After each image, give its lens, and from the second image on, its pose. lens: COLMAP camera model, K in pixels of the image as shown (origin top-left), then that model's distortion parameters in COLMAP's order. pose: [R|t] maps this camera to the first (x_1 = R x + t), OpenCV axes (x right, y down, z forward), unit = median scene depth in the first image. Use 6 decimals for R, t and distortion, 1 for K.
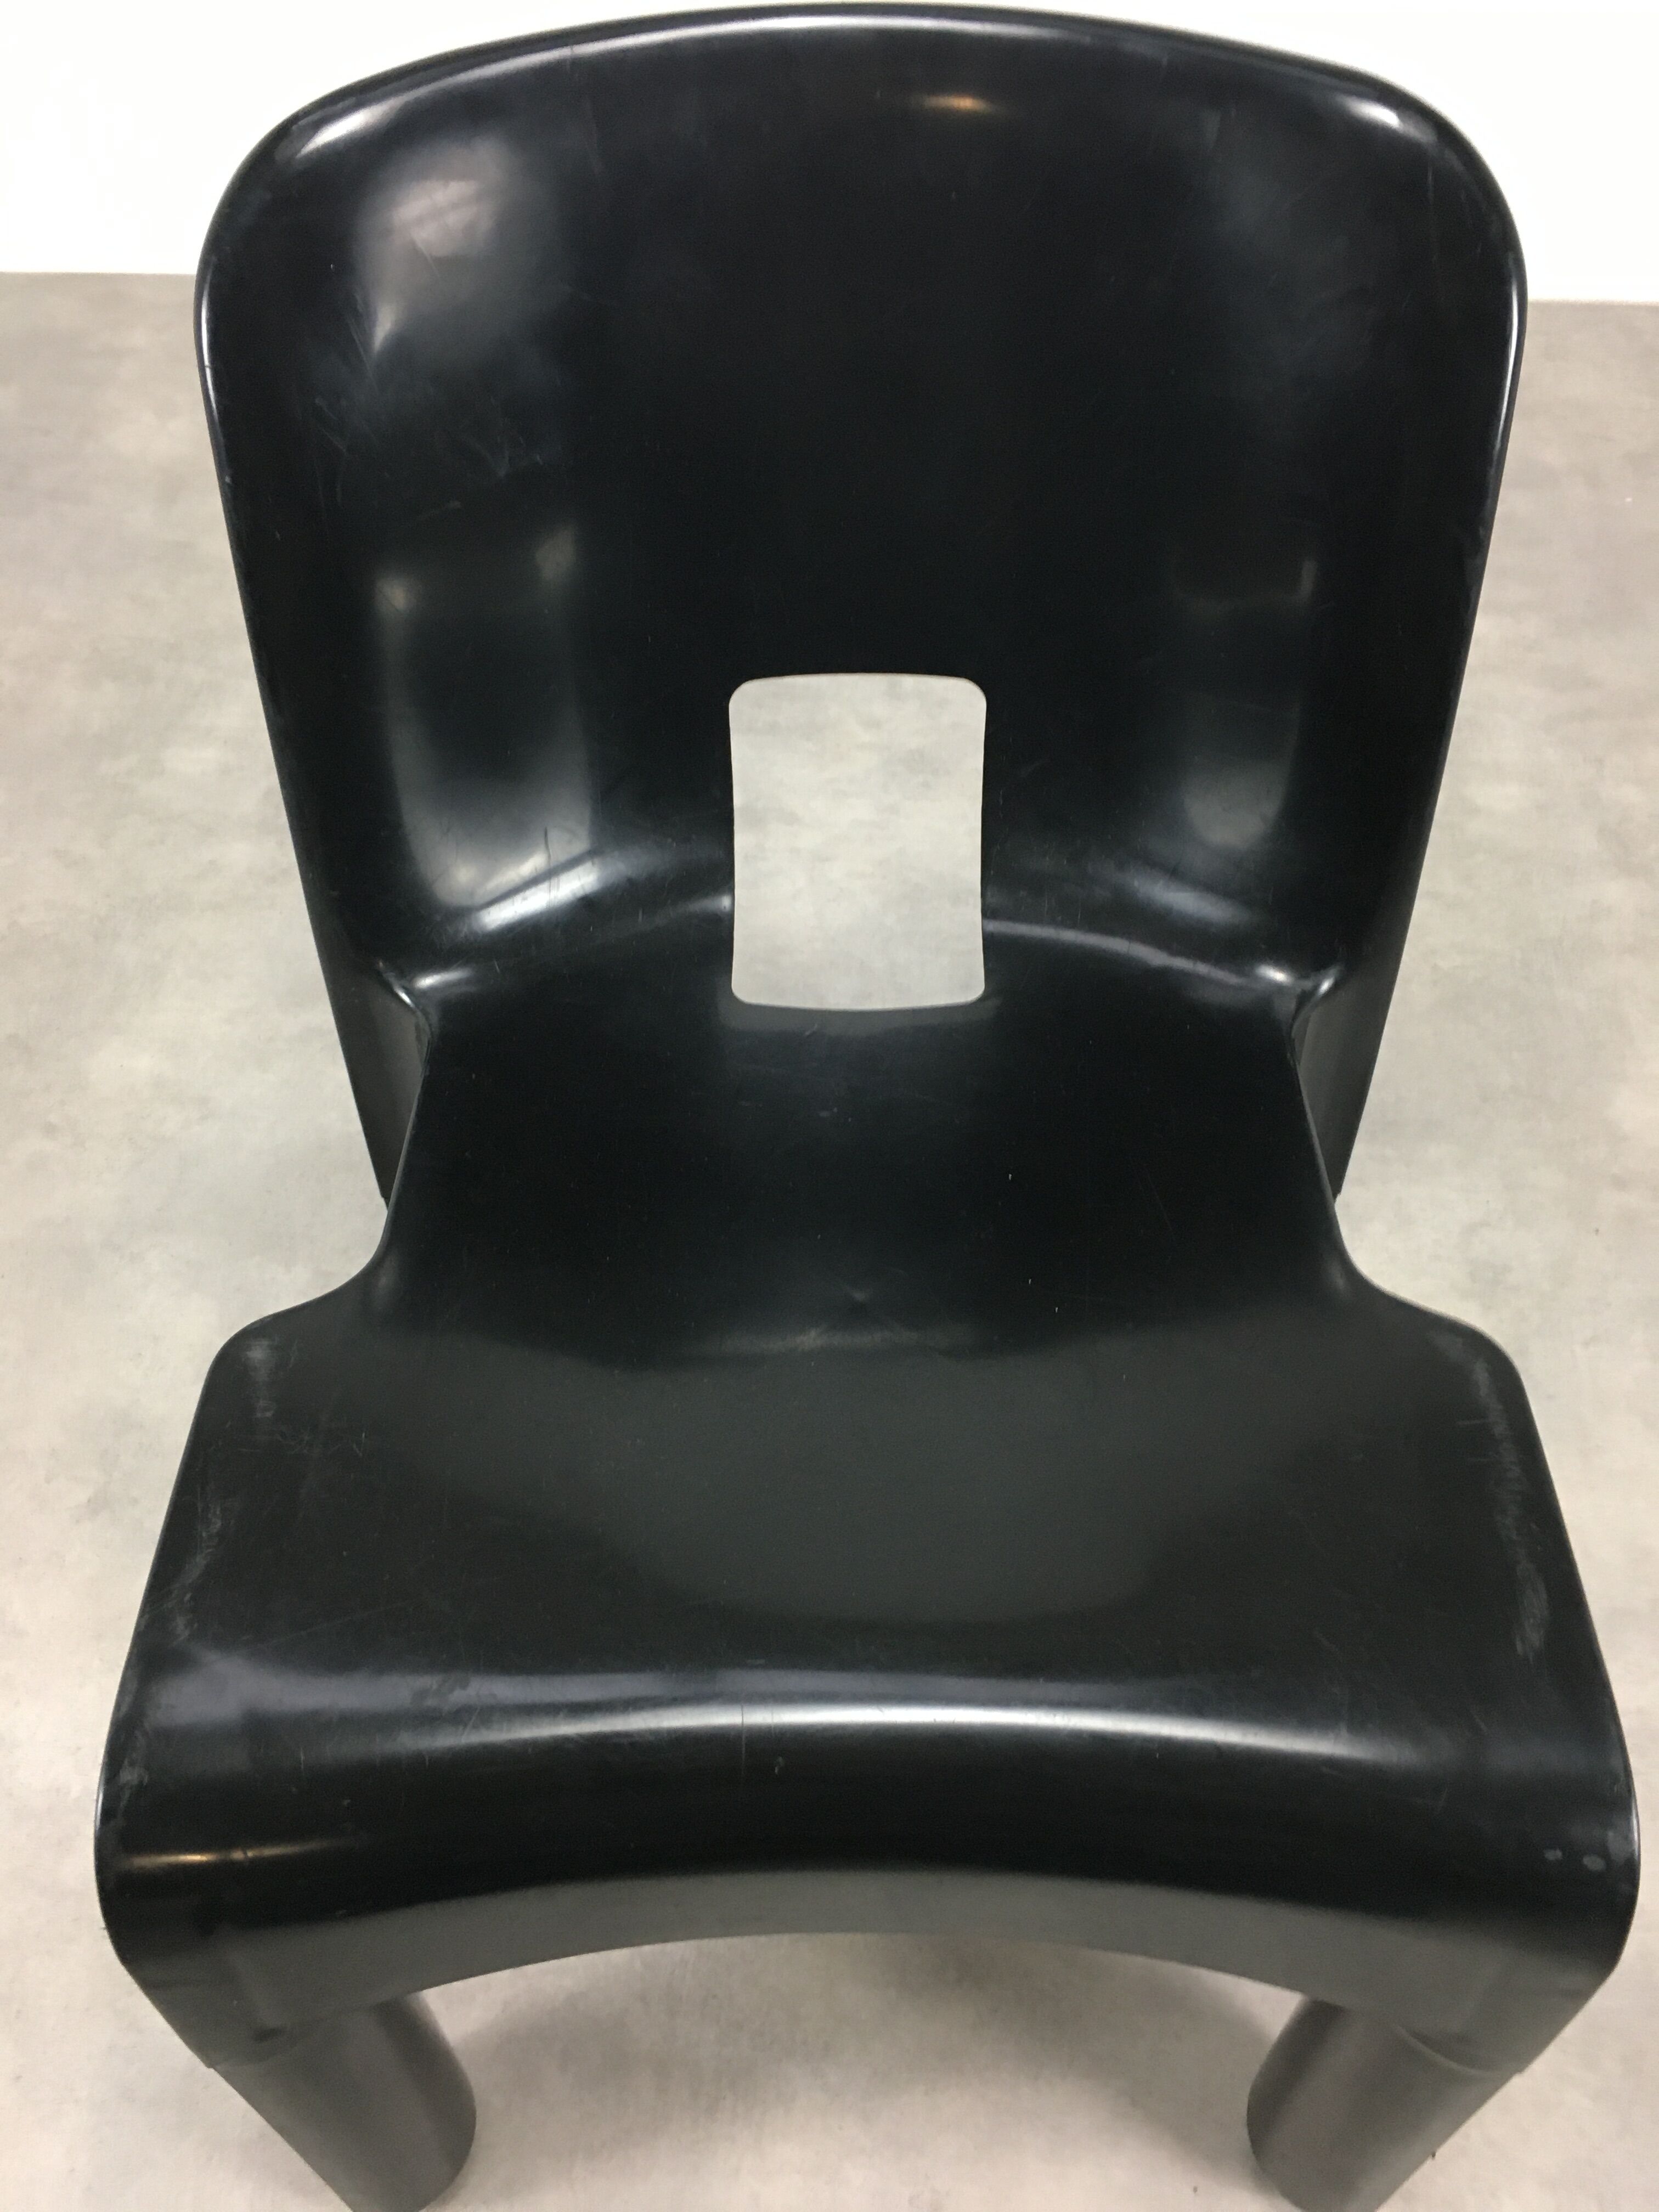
lens RADIAL K [[1905.0, 0, 840.4], [0, 1905.0, 1119.4], [0, 0, 1]] dist [0.070905, -0.120946]
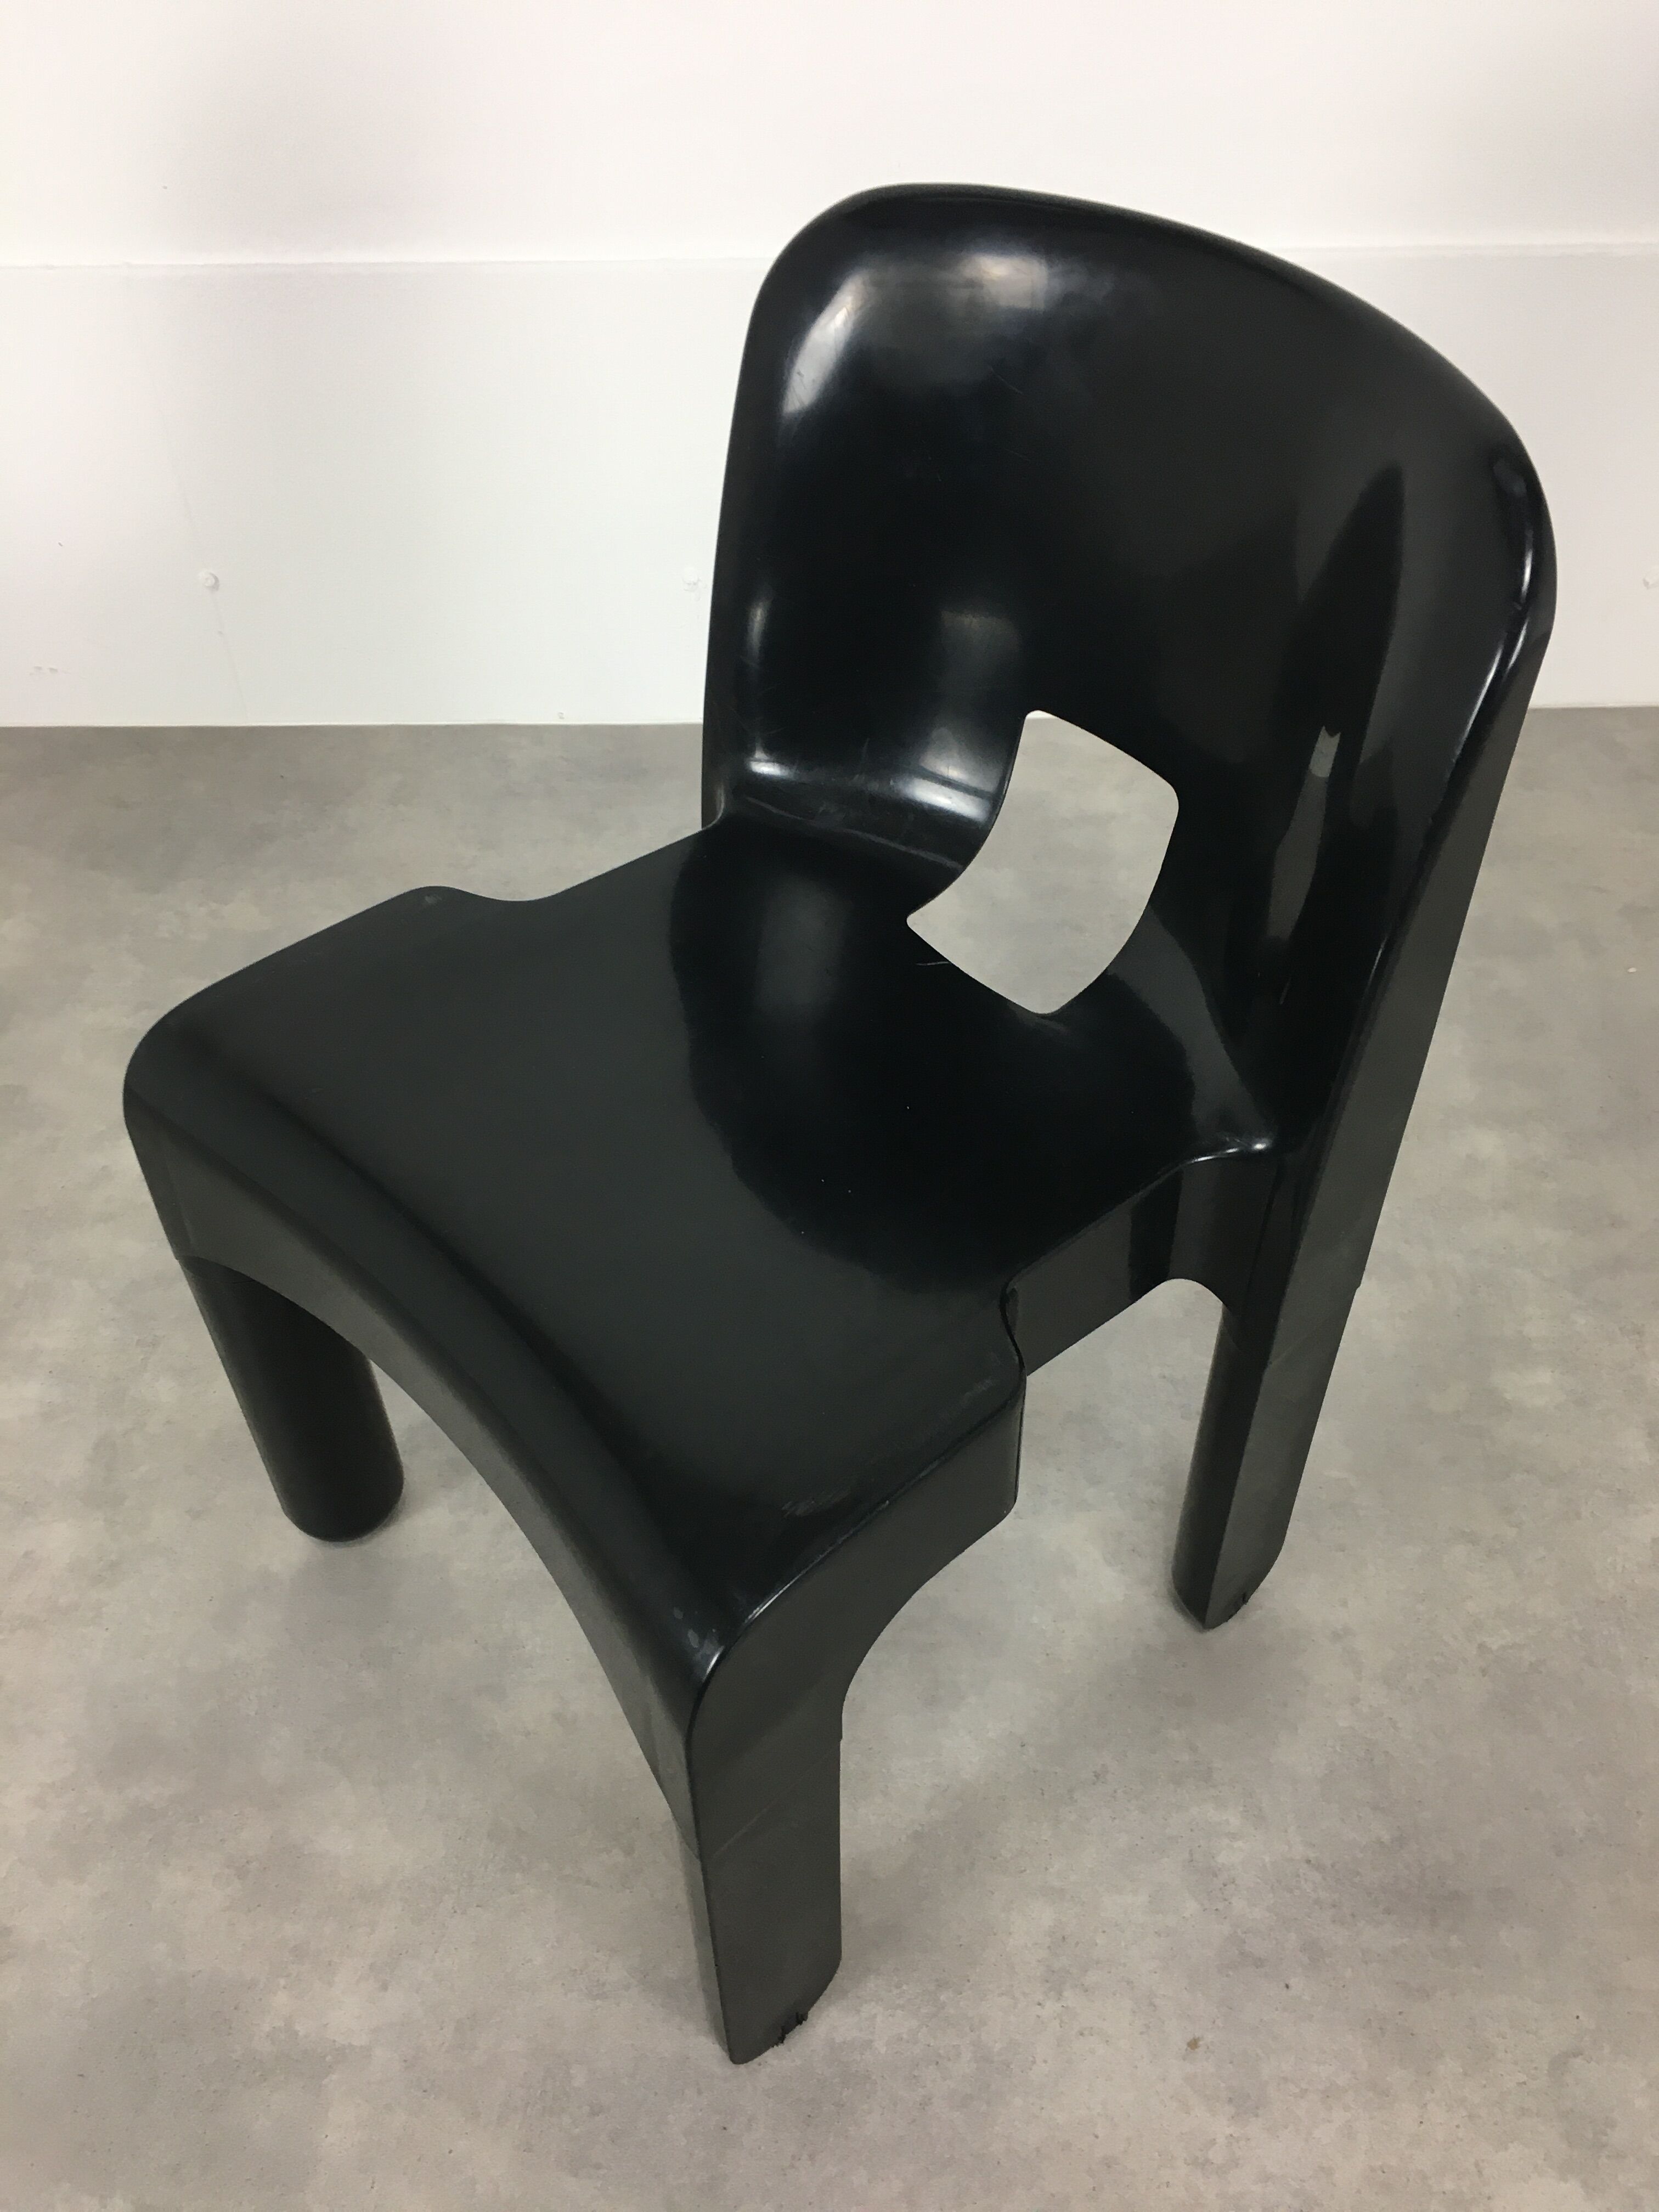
lens RADIAL K [[1905.0, 0, 838.3], [0, 1905.0, 1113.2], [0, 0, 1]] dist [0.070905, -0.120946]
pose [[0.998809, -0.039263, 0.028957, 0.010474], [0.040954, 0.997339, -0.060309, -0.264049], [-0.026512, 0.061423, 0.997760, 0.139213]]
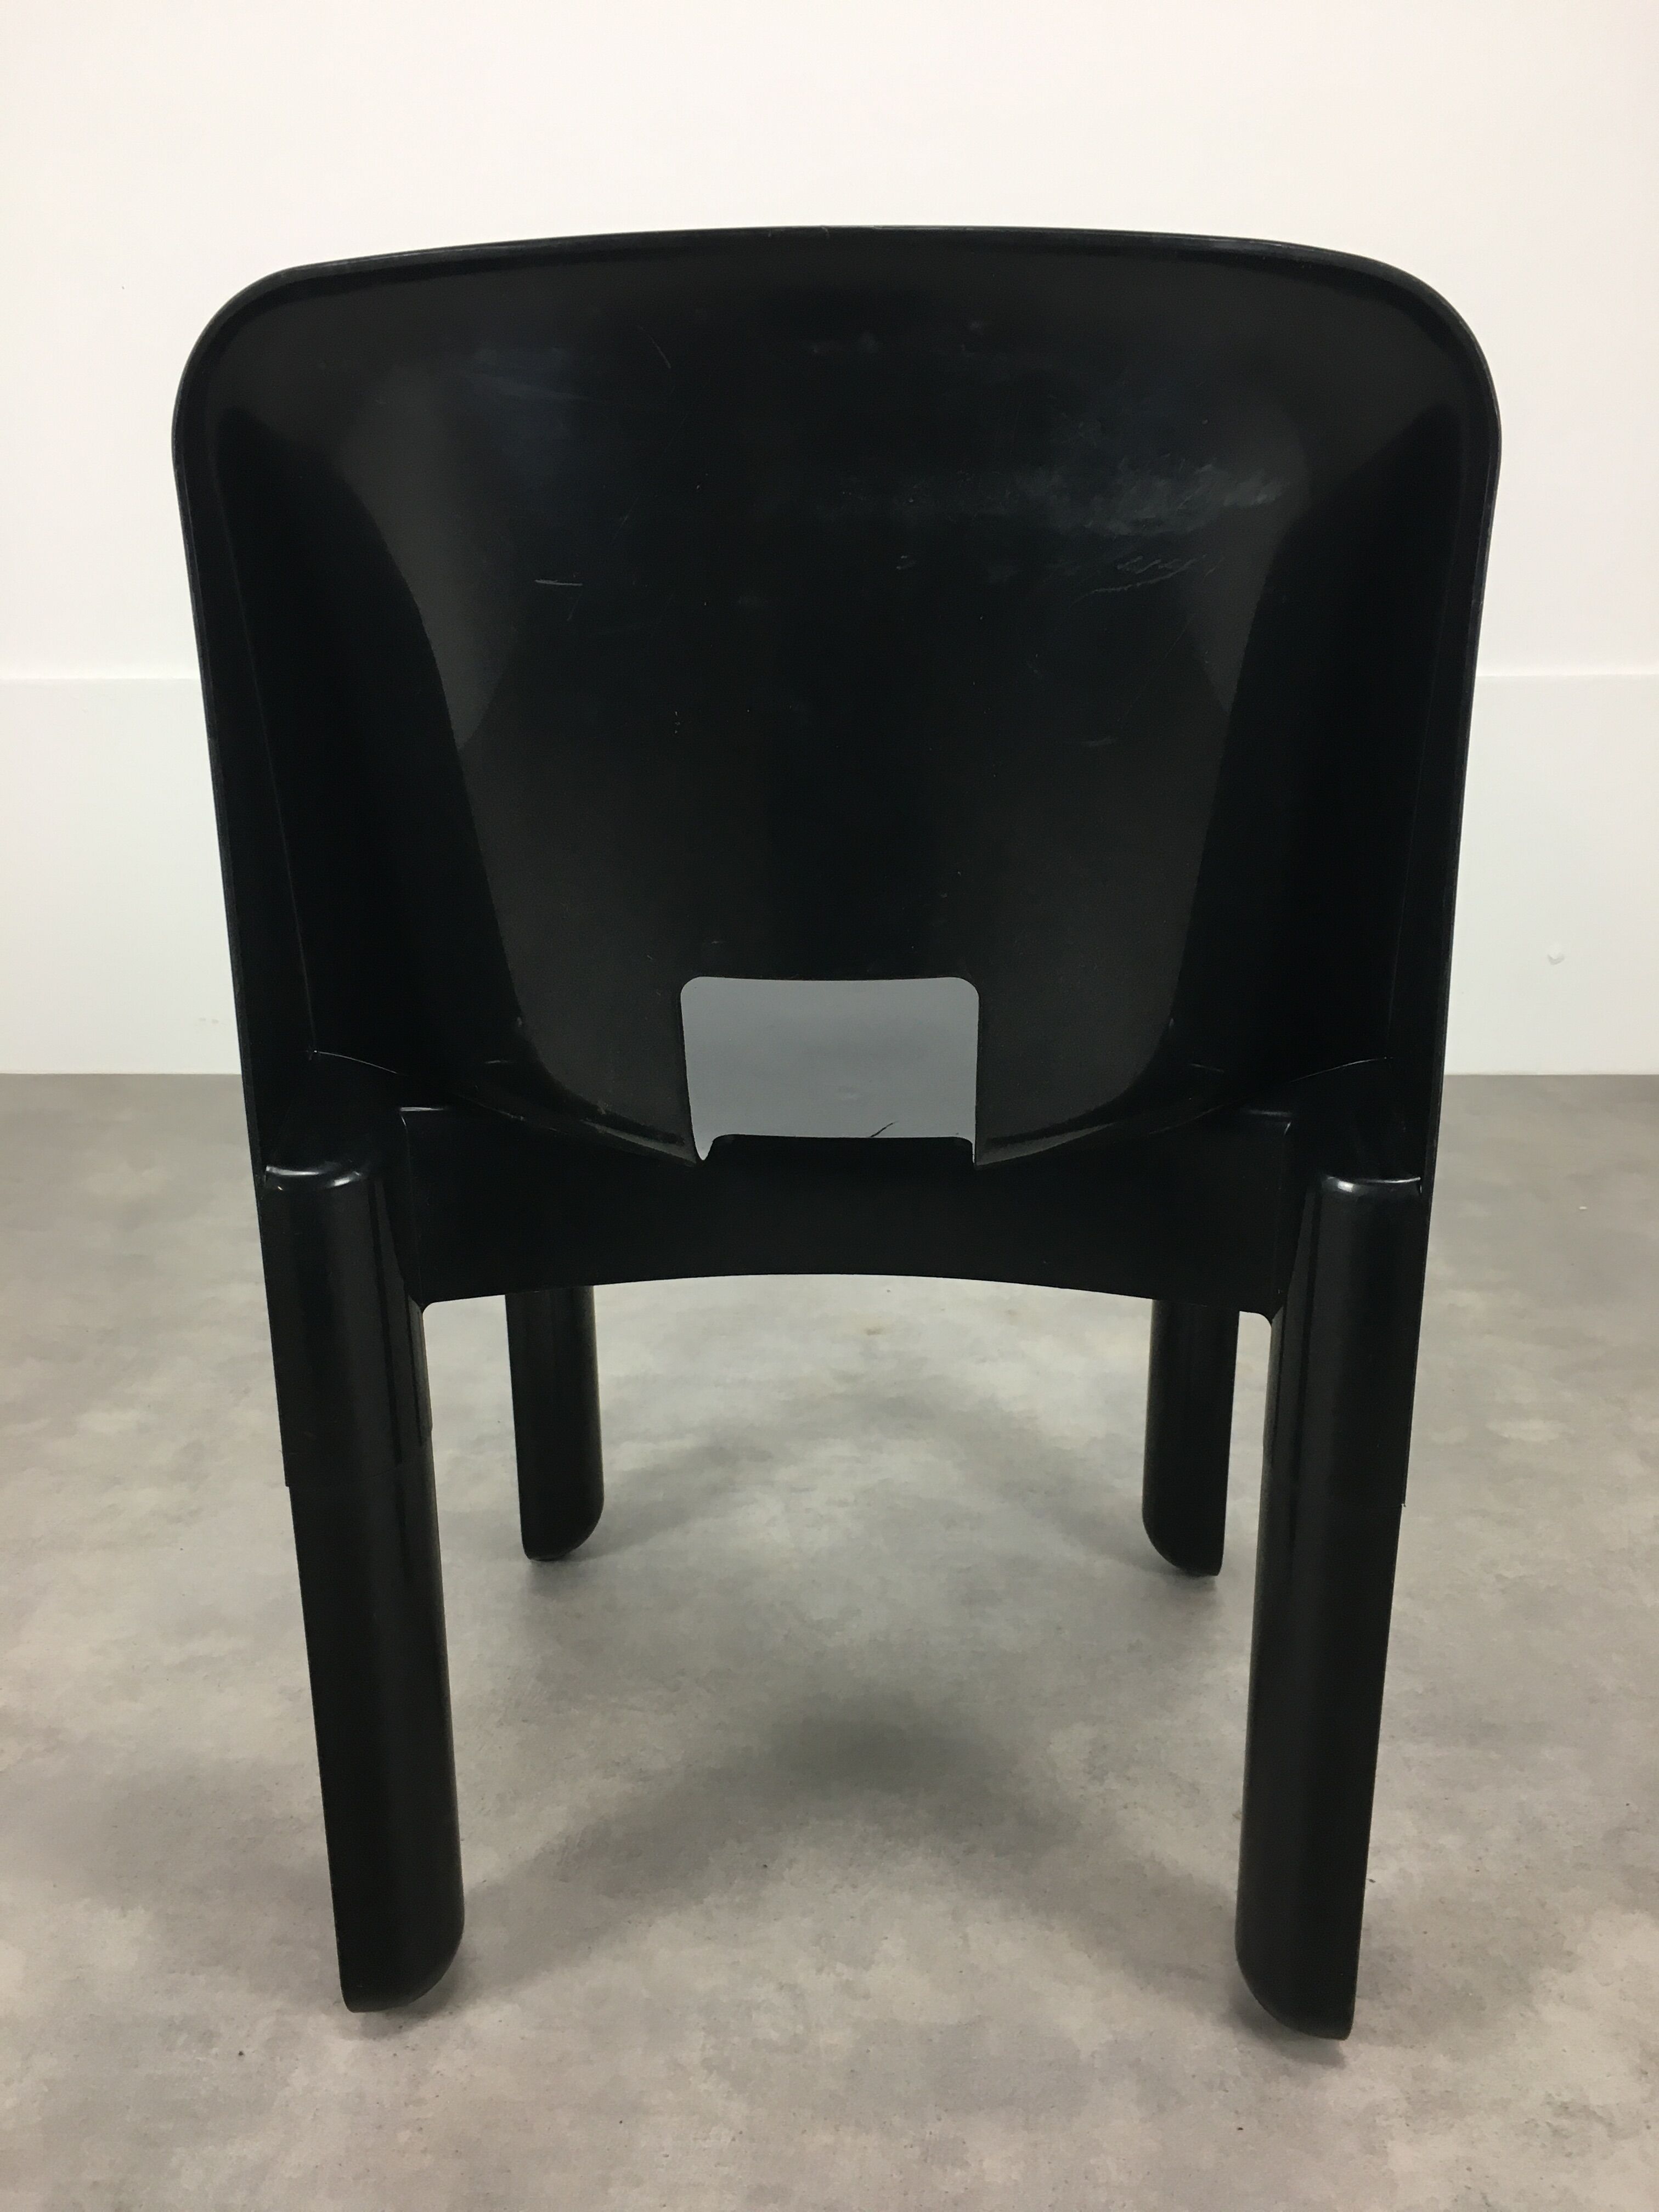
lens RADIAL K [[1905.0, 0, 838.7], [0, 1905.0, 1105.6], [0, 0, 1]] dist [0.070905, -0.120946]
pose [[0.999483, -0.009477, 0.030722, -0.016738], [0.023725, 0.862289, -0.505860, 0.165860], [-0.021697, 0.506328, 0.862068, 0.131621]]
